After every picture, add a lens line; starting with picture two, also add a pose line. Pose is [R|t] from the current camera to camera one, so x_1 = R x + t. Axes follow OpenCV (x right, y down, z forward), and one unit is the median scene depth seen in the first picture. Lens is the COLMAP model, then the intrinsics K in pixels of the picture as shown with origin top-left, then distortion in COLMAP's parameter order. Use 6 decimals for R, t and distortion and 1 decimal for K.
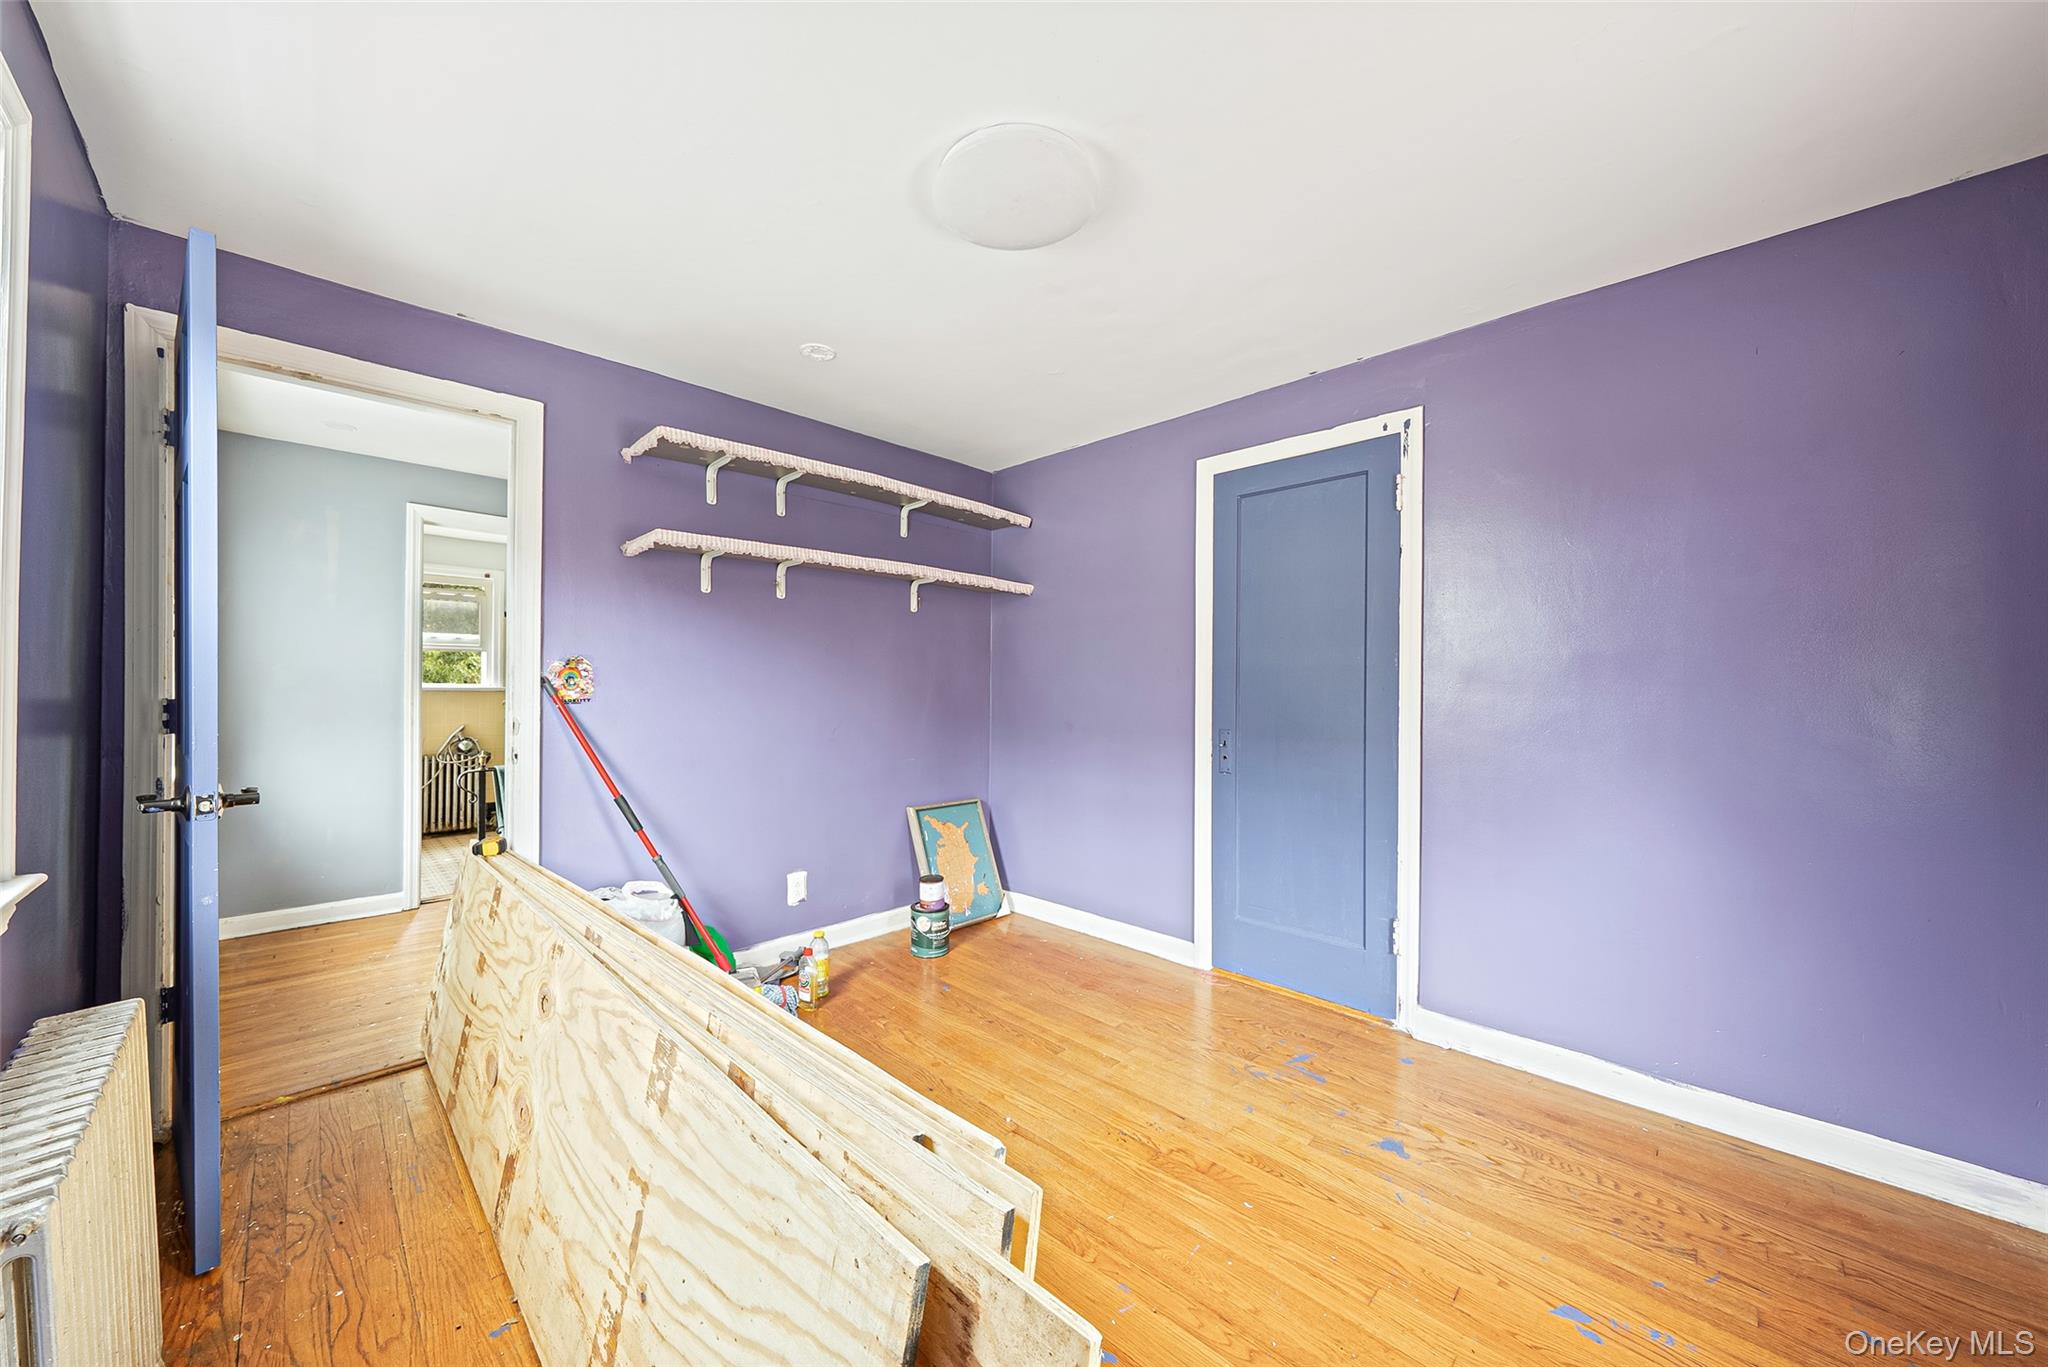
lens RADIAL K [[732.0, 0, 1015.9], [0, 732.0, 682.5], [0, 0, 1]] dist [0.001045, -0.000011]
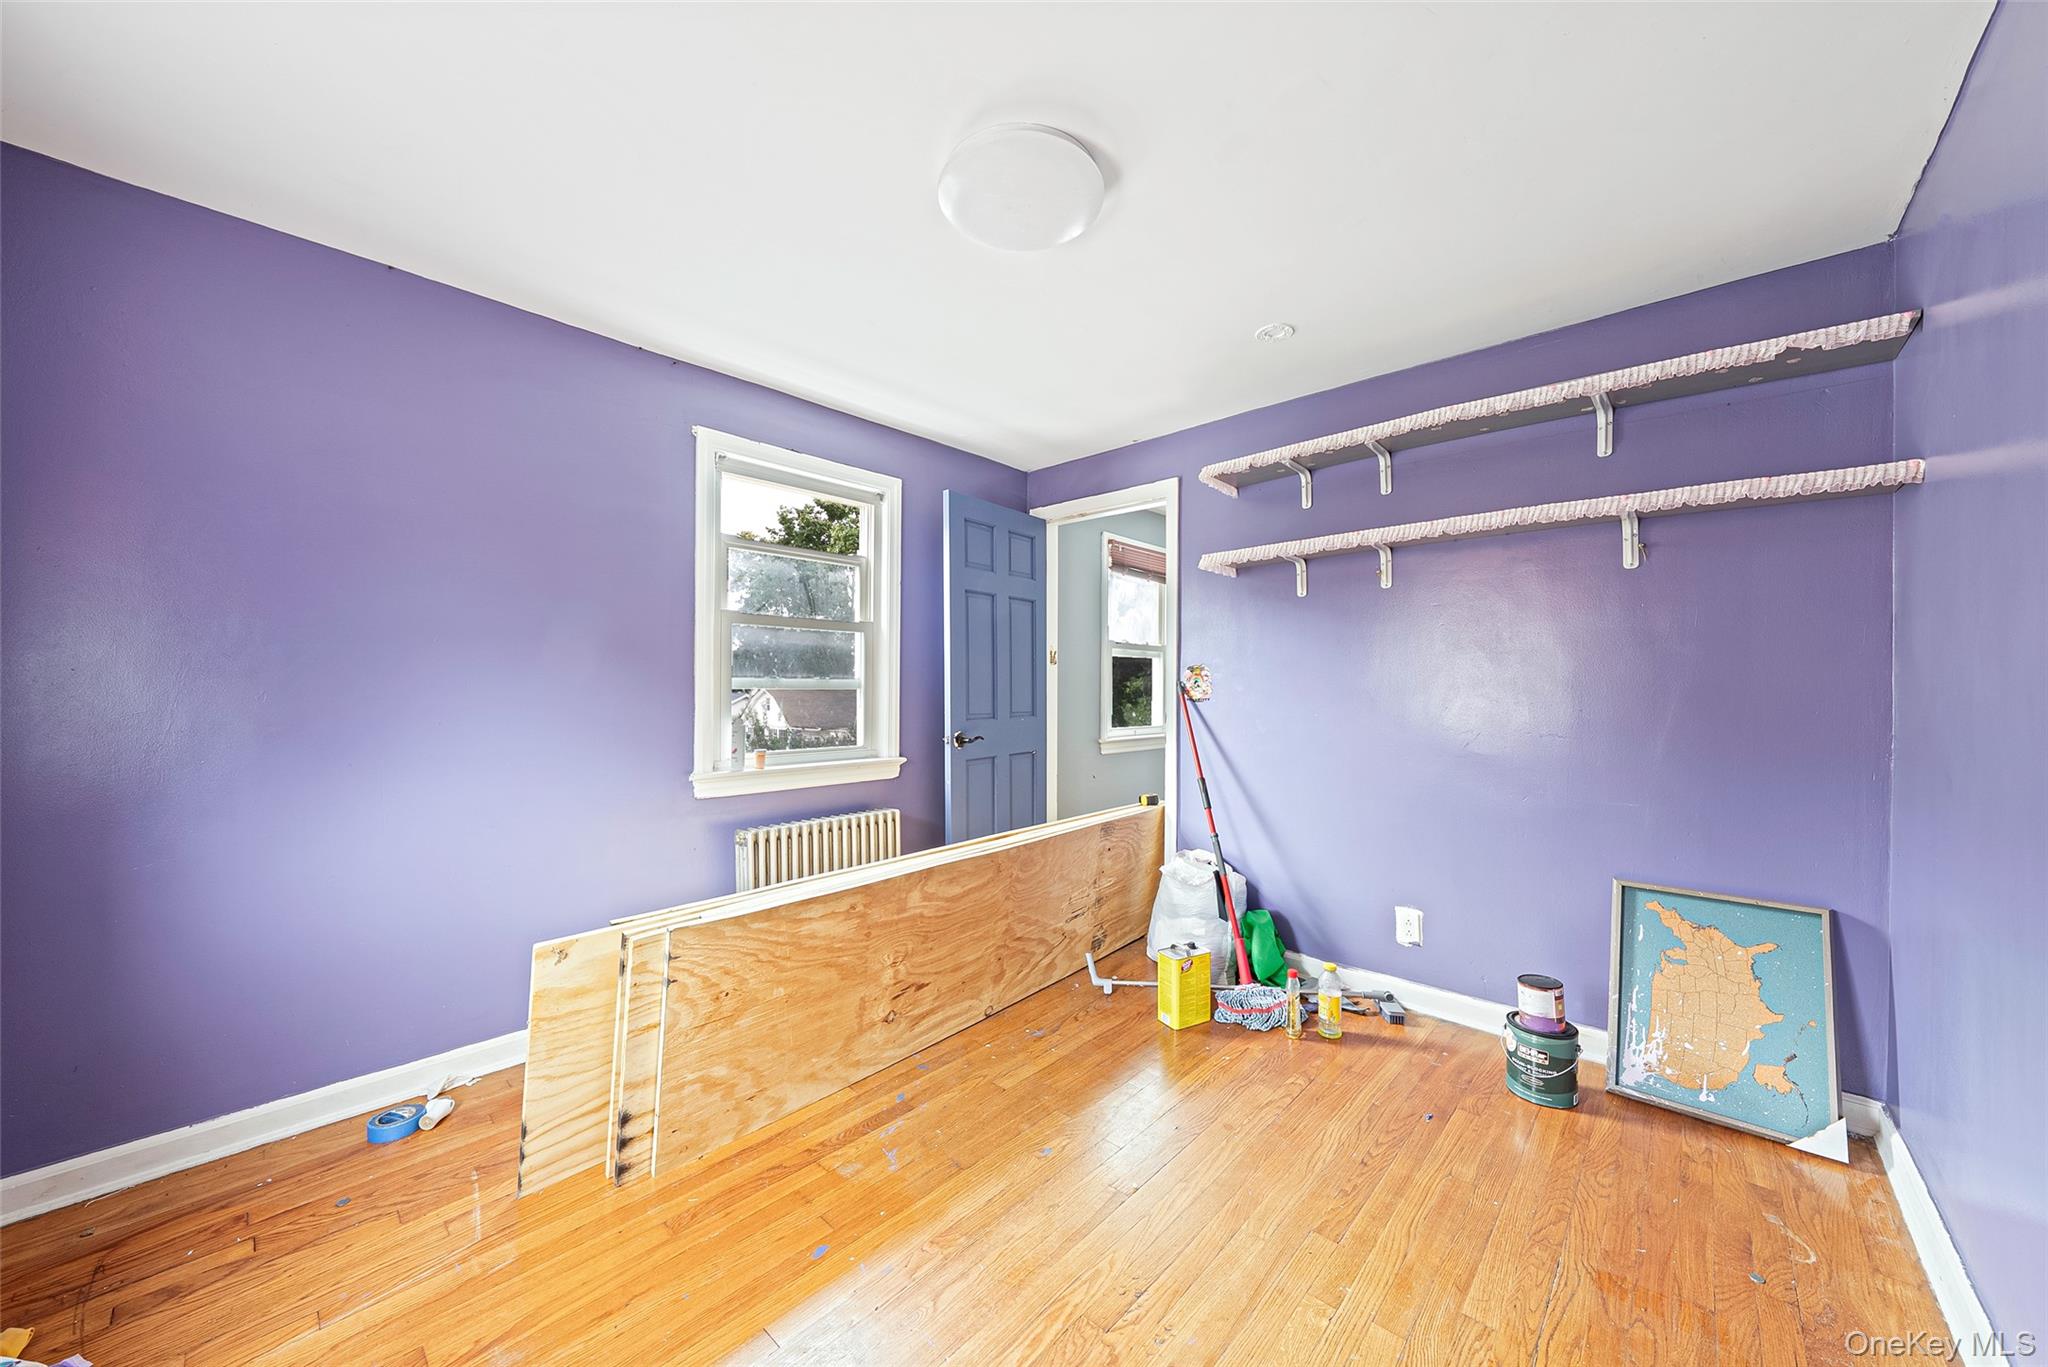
lens RADIAL K [[732.0, 0, 1009.5], [0, 732.0, 682.1], [0, 0, 1]] dist [0.001045, -0.000011]
pose [[0.028630, -0.009394, -0.999546, 0.538370], [0.003698, 0.999950, -0.009292, 0.004357], [0.999583, -0.003430, 0.028663, 0.517968]]
